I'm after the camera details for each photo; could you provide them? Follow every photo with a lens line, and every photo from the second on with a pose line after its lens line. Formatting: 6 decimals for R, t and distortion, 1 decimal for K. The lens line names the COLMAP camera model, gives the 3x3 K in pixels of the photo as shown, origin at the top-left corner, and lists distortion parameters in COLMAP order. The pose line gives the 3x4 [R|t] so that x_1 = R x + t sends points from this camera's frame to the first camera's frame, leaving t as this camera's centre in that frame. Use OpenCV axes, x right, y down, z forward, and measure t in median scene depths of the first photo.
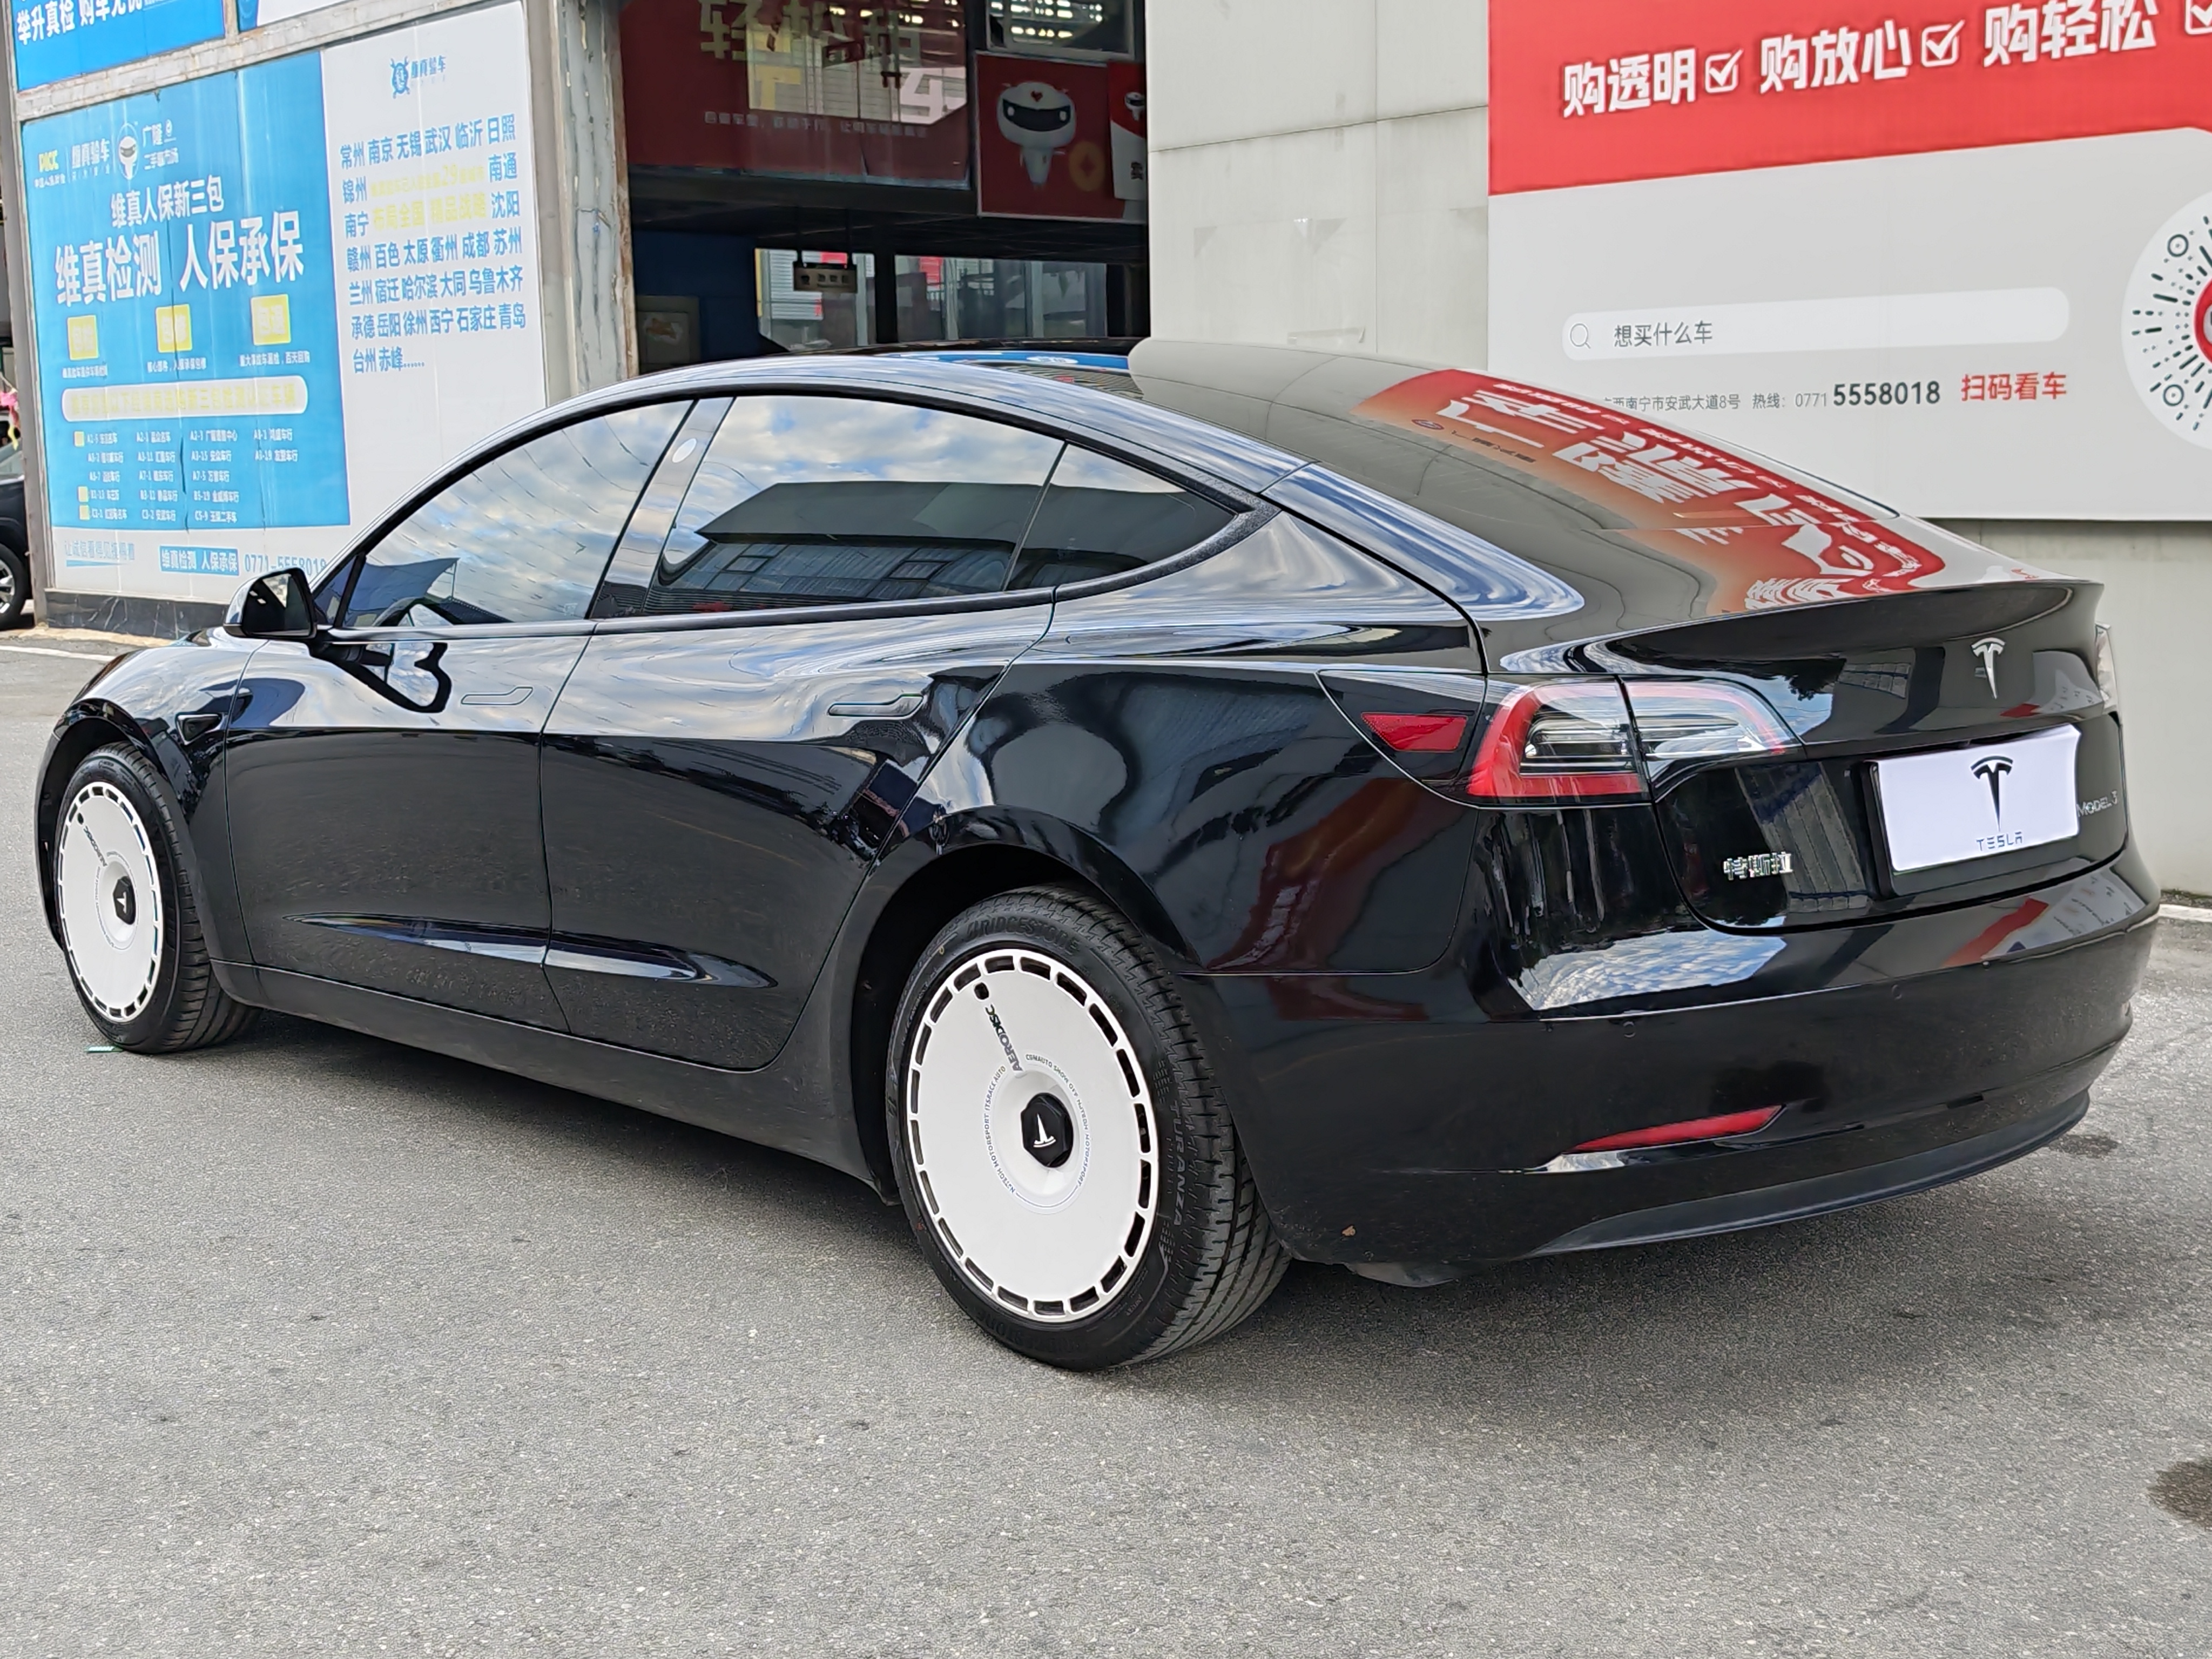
lens RADIAL K [[2714.0, 0, 1088.5], [0, 2714.0, 840.3], [0, 0, 1]] dist [0.003343, 0.000000]
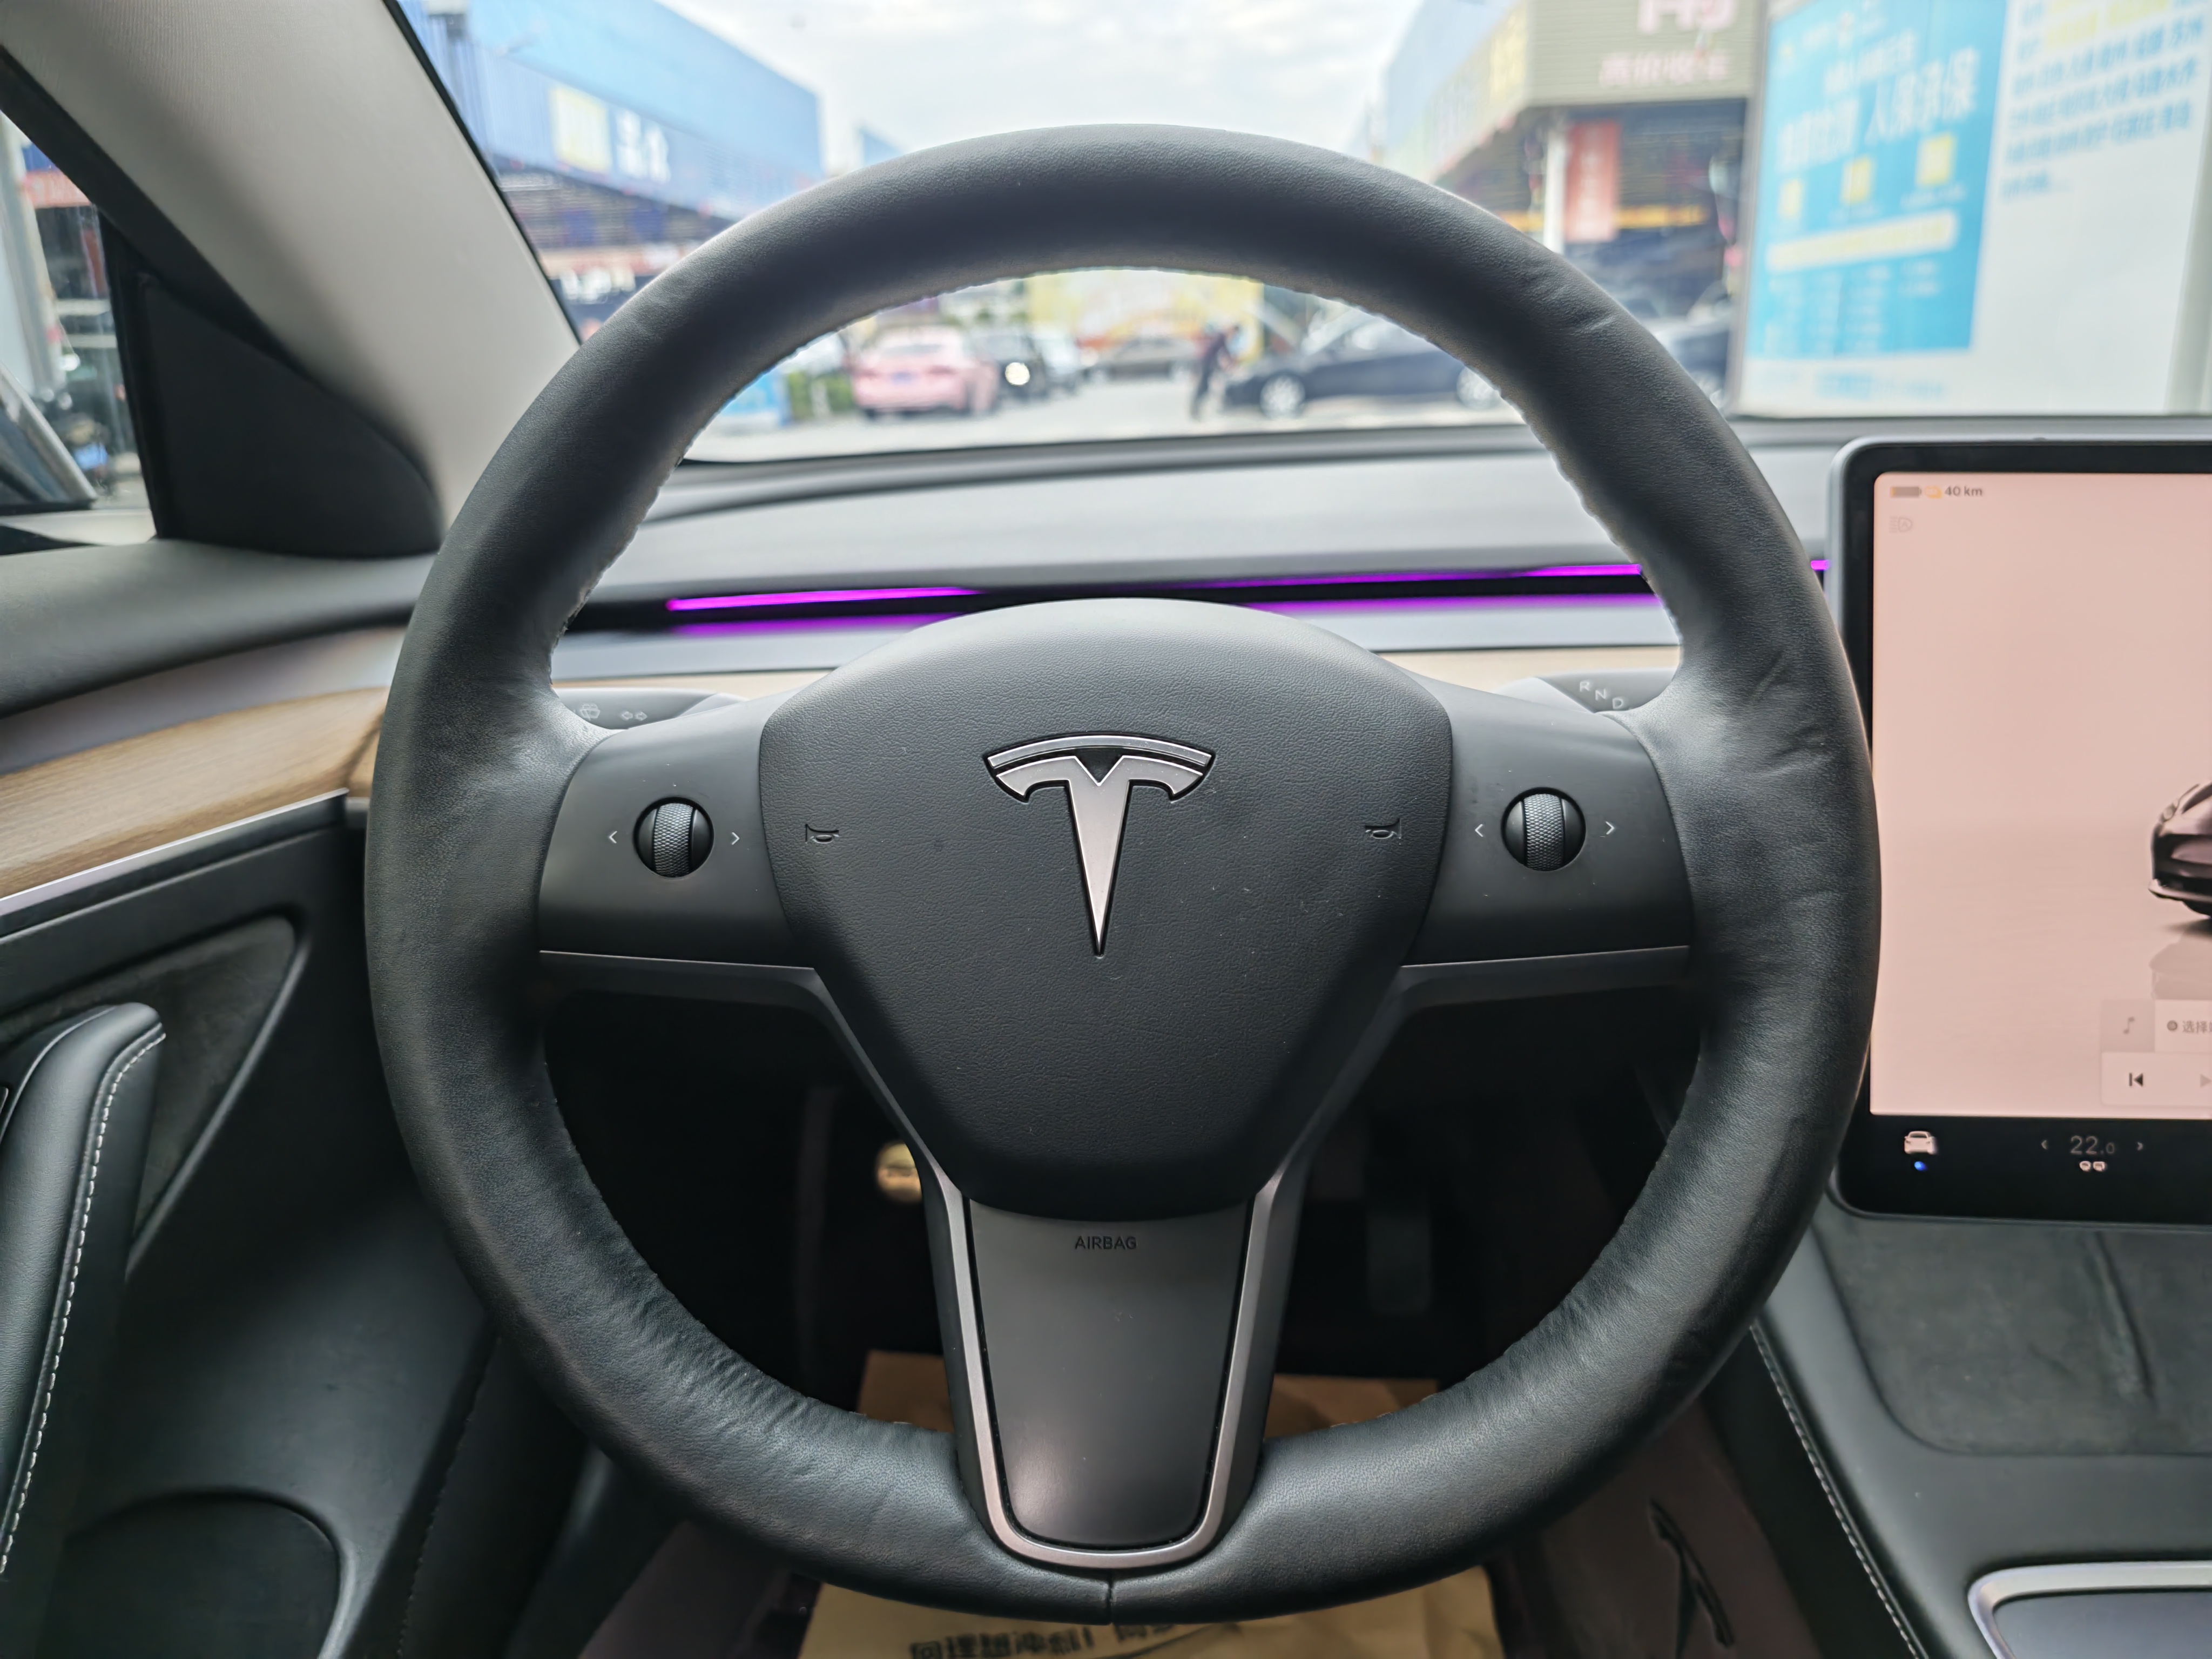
lens RADIAL K [[1573.6, 0, 1100.8], [0, 1573.6, 813.4], [0, 0, 1]] dist [-0.021376, -0.001955]
pose [[0.686377, 0.196873, -0.700091, -0.072848], [-0.082085, 0.977482, 0.194401, -0.051031], [0.722598, -0.075966, 0.687081, 0.551989]]
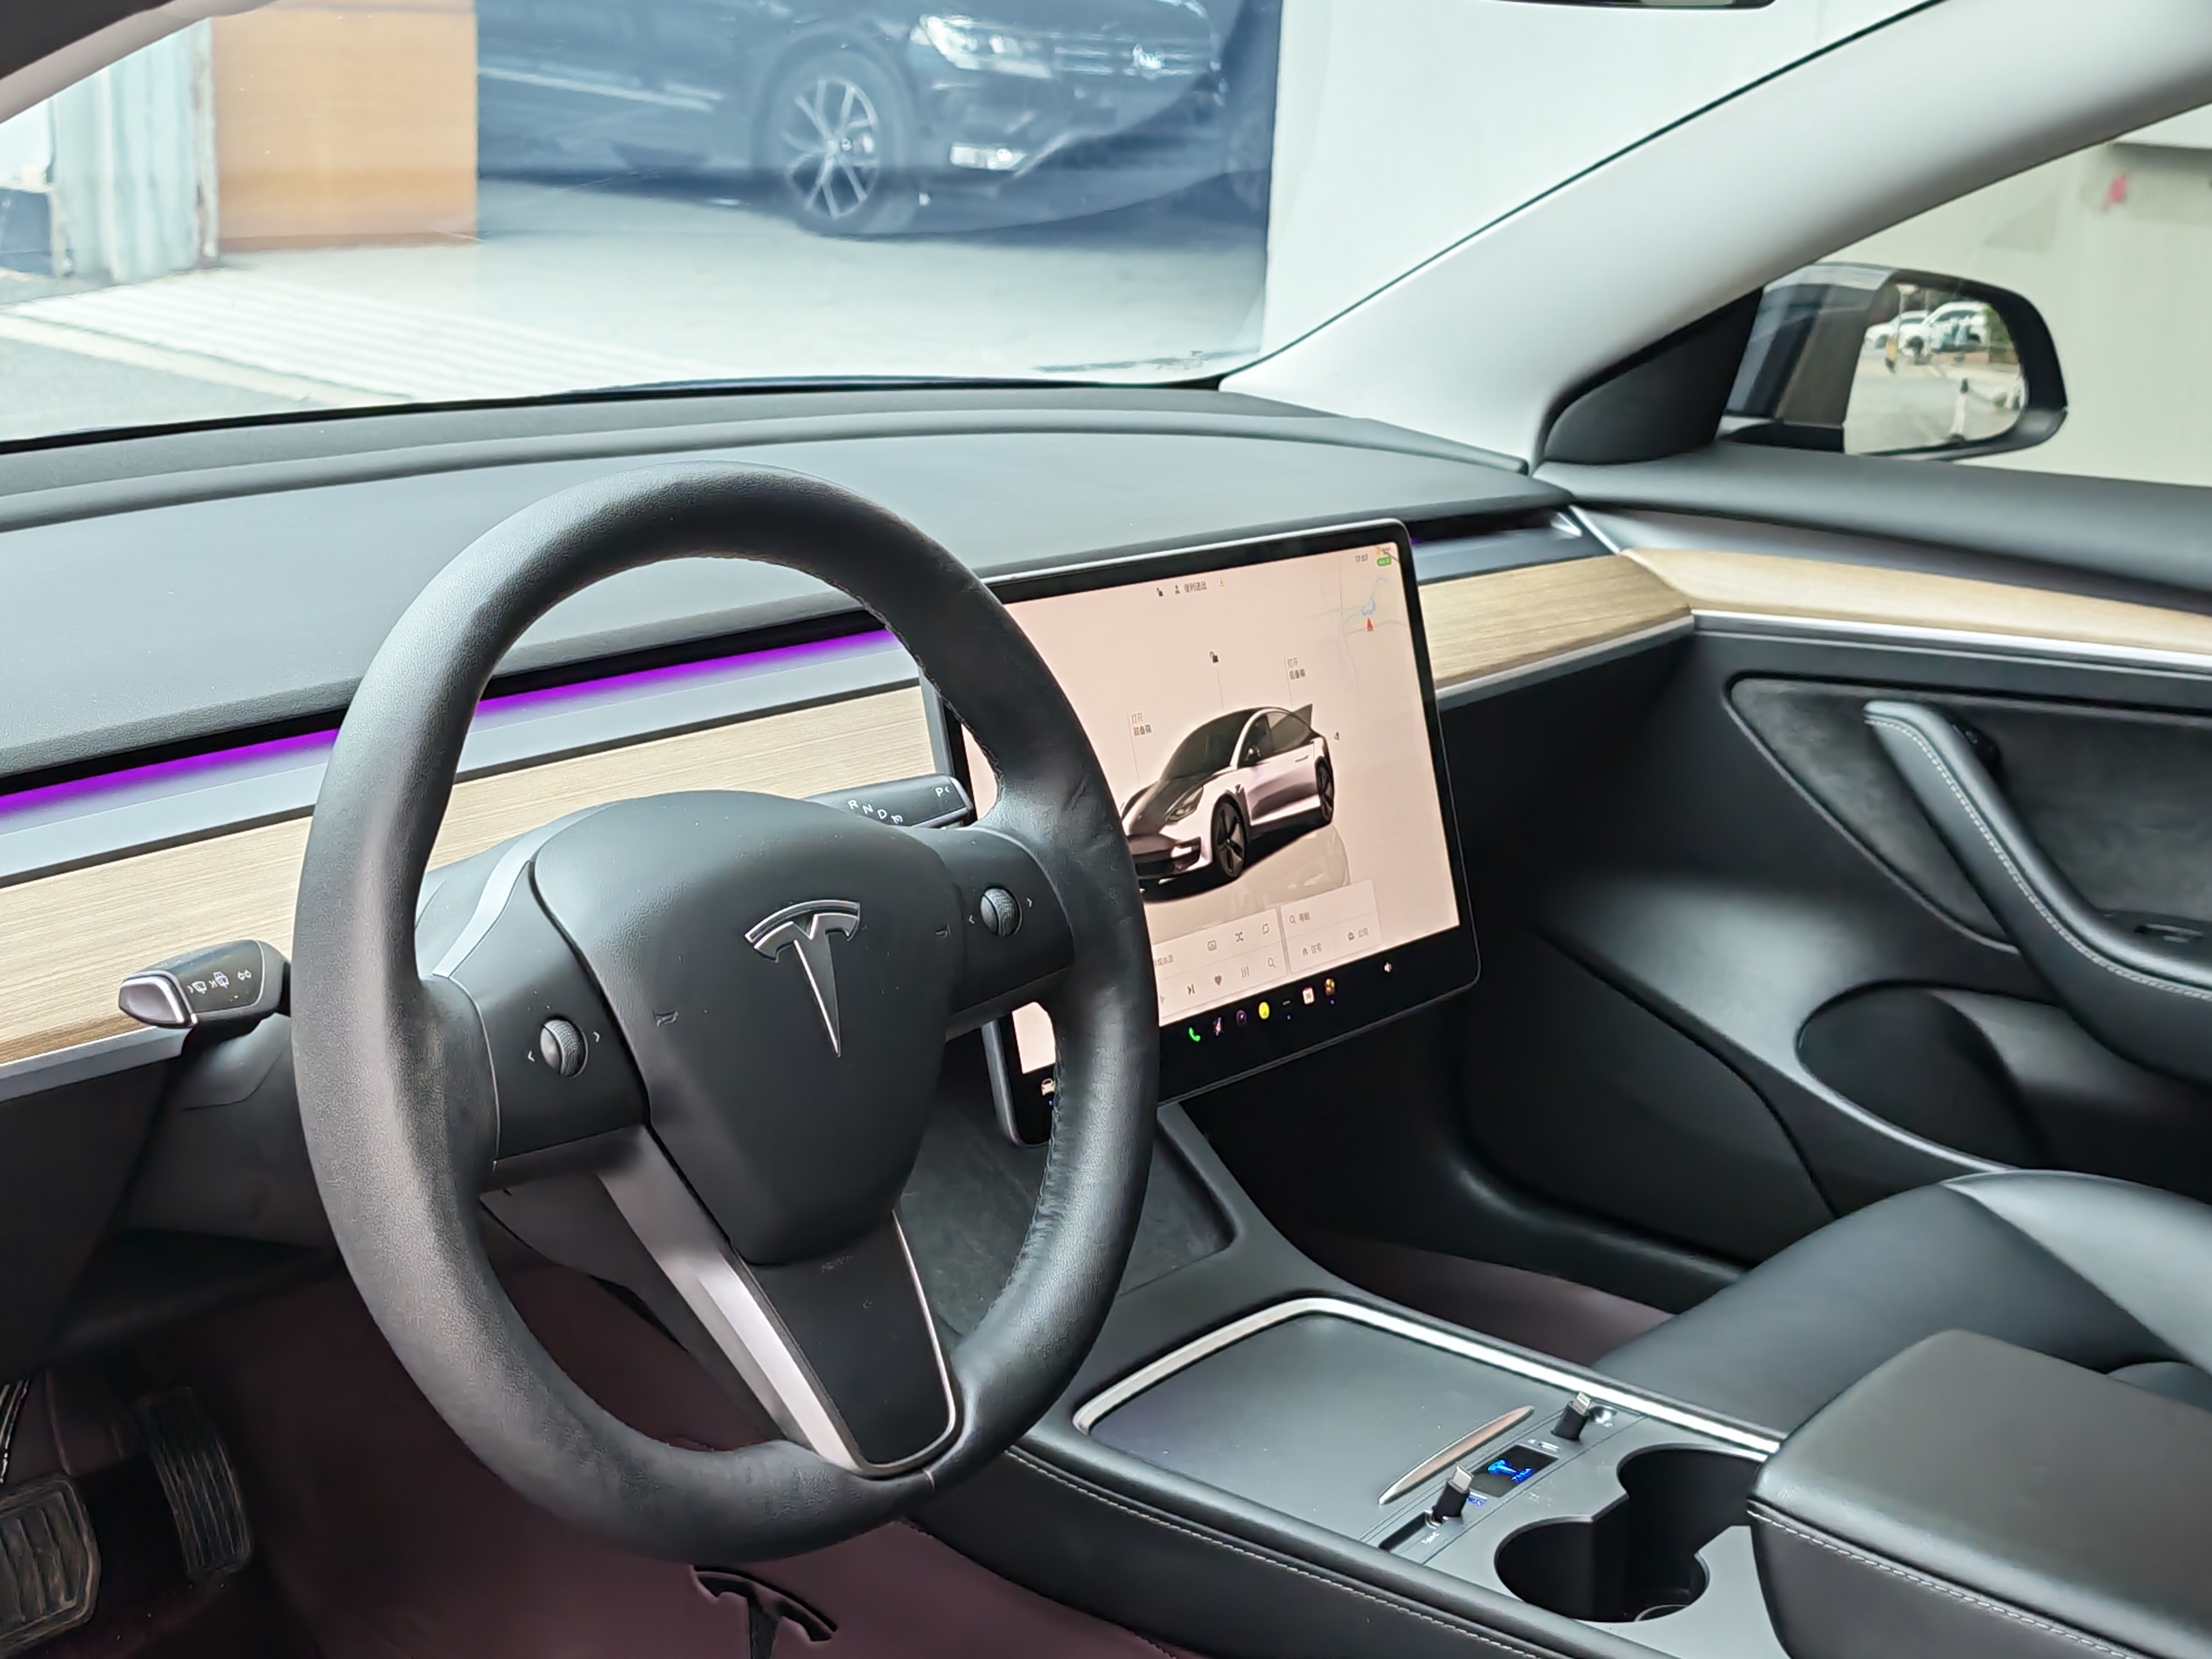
lens RADIAL K [[2977.3, 0, 1101.8], [0, 2977.3, 816.7], [0, 0, 1]] dist [0.056634, 0.000000]
pose [[0.987365, 0.027006, 0.156142, -0.106184], [-0.047743, 0.990282, 0.130624, -0.062287], [-0.151096, -0.136428, 0.979059, 0.476955]]
